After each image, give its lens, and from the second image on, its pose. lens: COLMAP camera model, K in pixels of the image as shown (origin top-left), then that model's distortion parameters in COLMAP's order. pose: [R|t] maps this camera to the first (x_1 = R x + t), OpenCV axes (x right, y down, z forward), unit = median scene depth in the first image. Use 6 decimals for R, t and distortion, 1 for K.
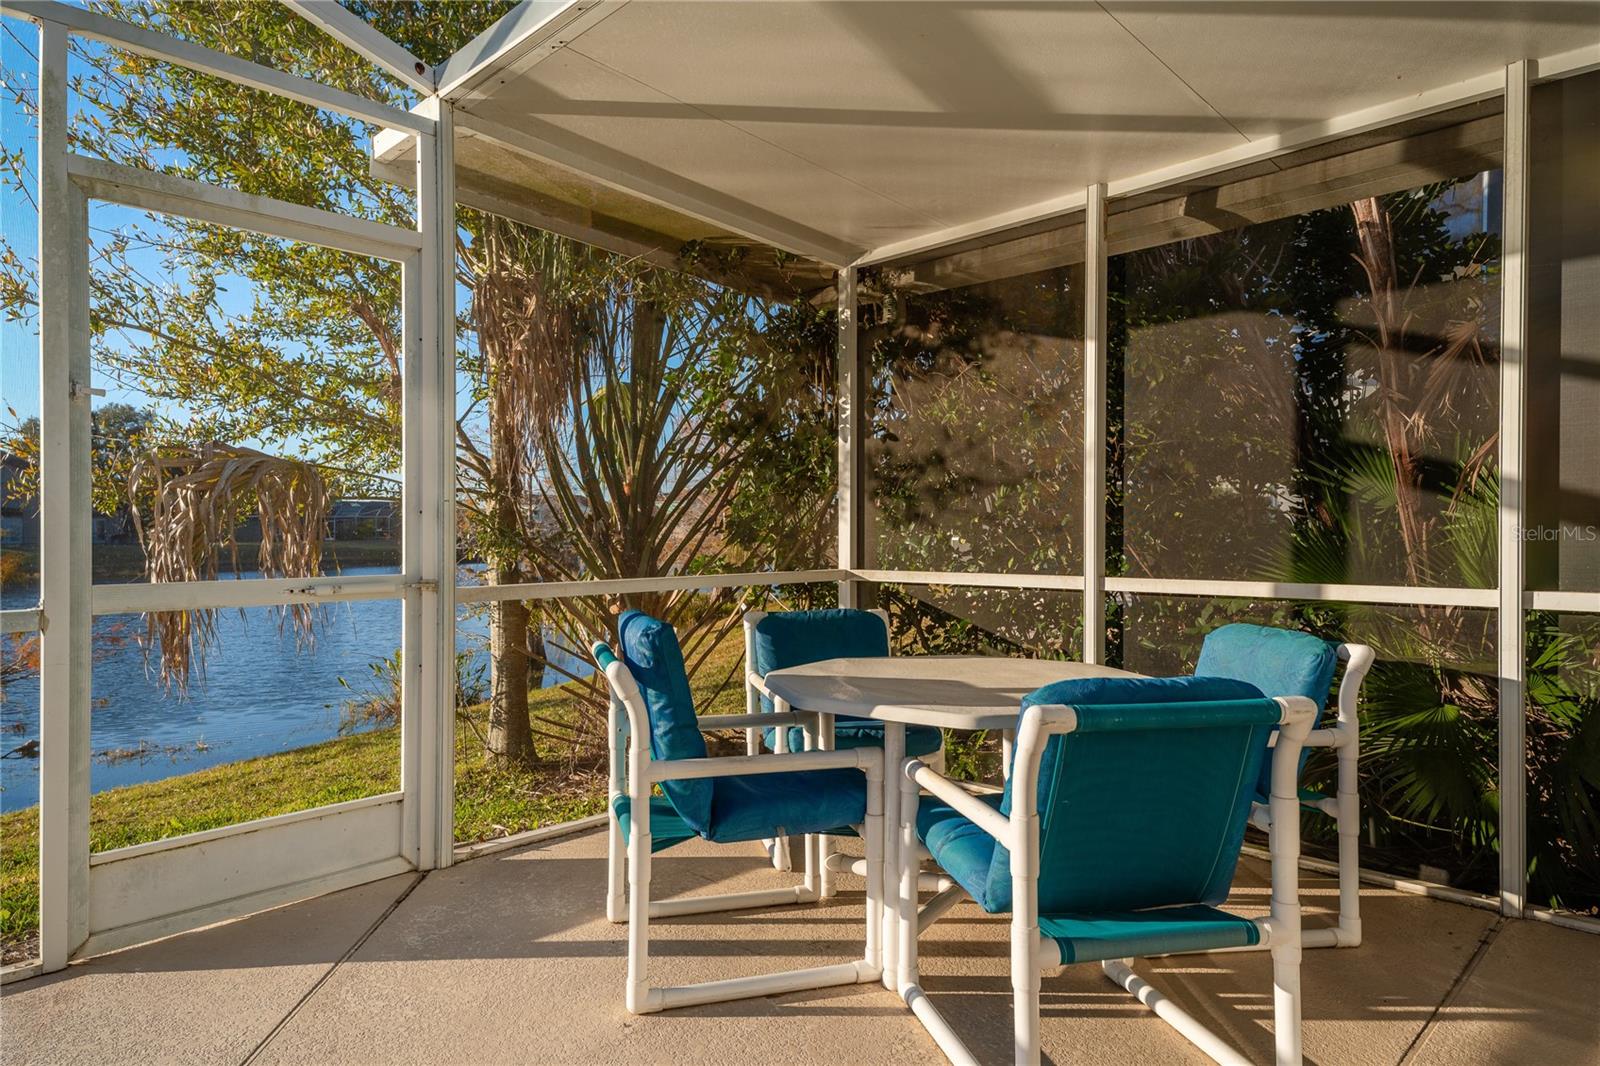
lens RADIAL K [[989.5, 0, 797.2], [0, 989.5, 535.0], [0, 0, 1]] dist [0.024559, 0.000078]
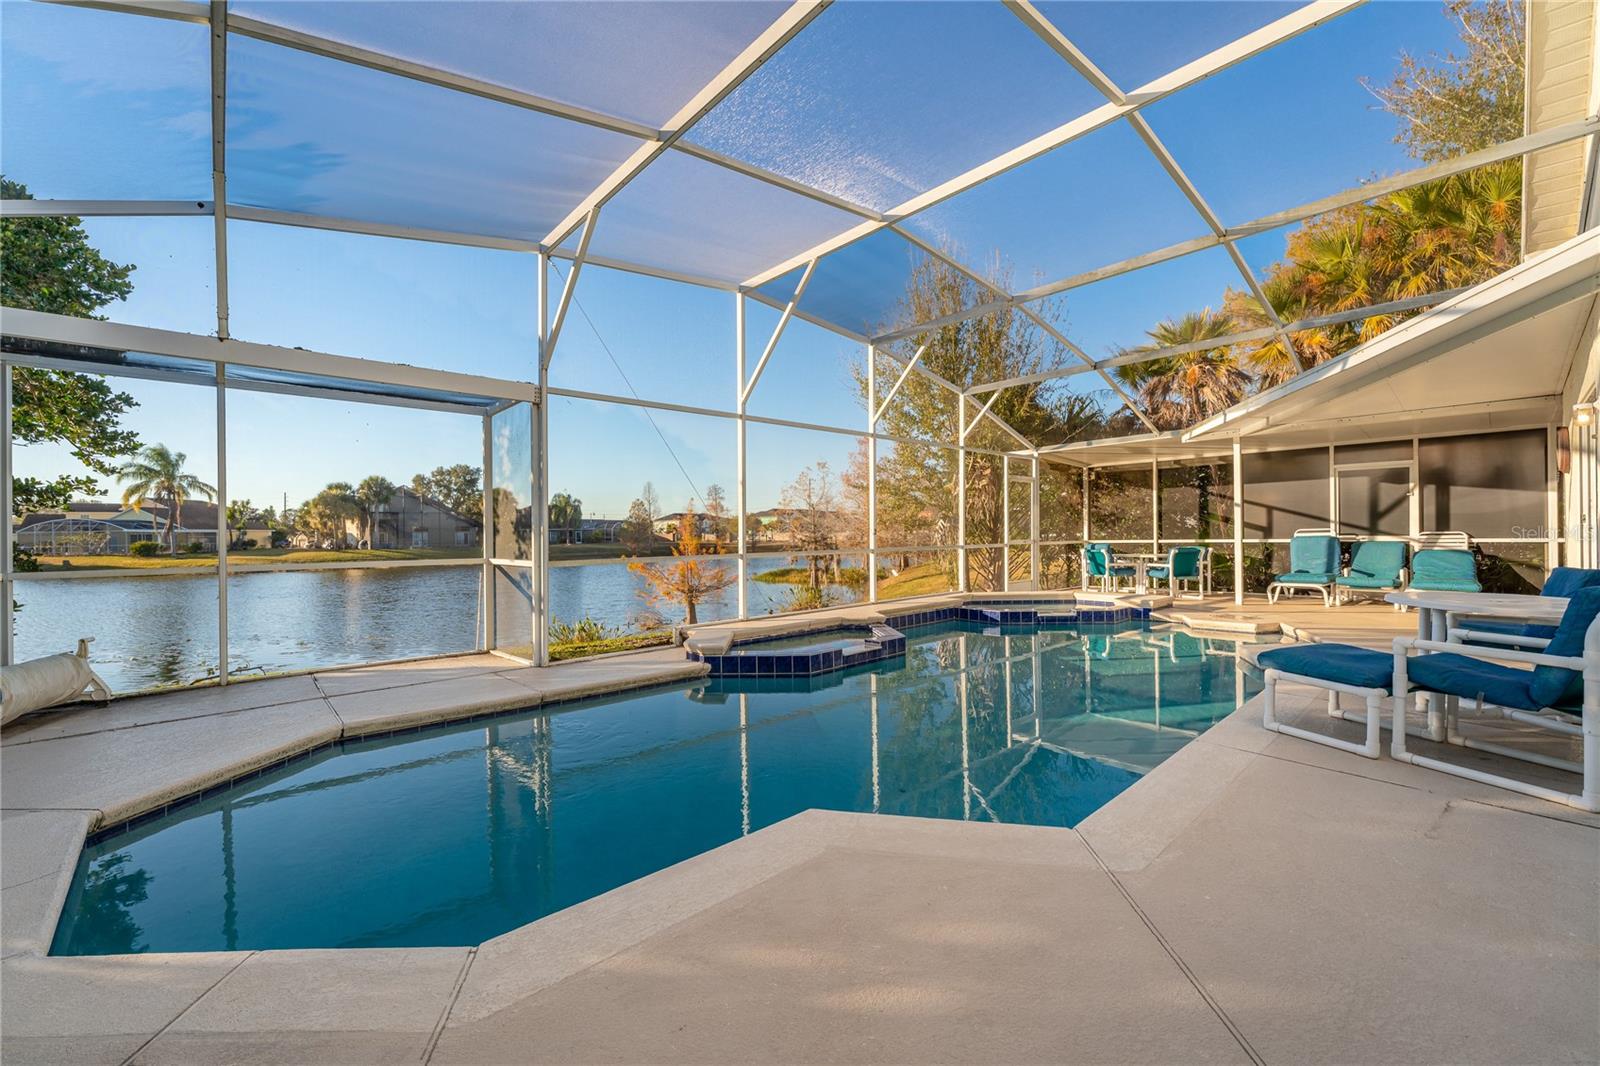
lens RADIAL K [[652.8, 0, 801.7], [0, 652.8, 539.7], [0, 0, 1]] dist [0.003509, -0.000005]
pose [[0.998819, -0.005911, -0.048223, -1.410136], [0.006384, 0.999933, 0.009663, 0.000089], [0.048163, -0.009959, 0.998790, -2.515945]]
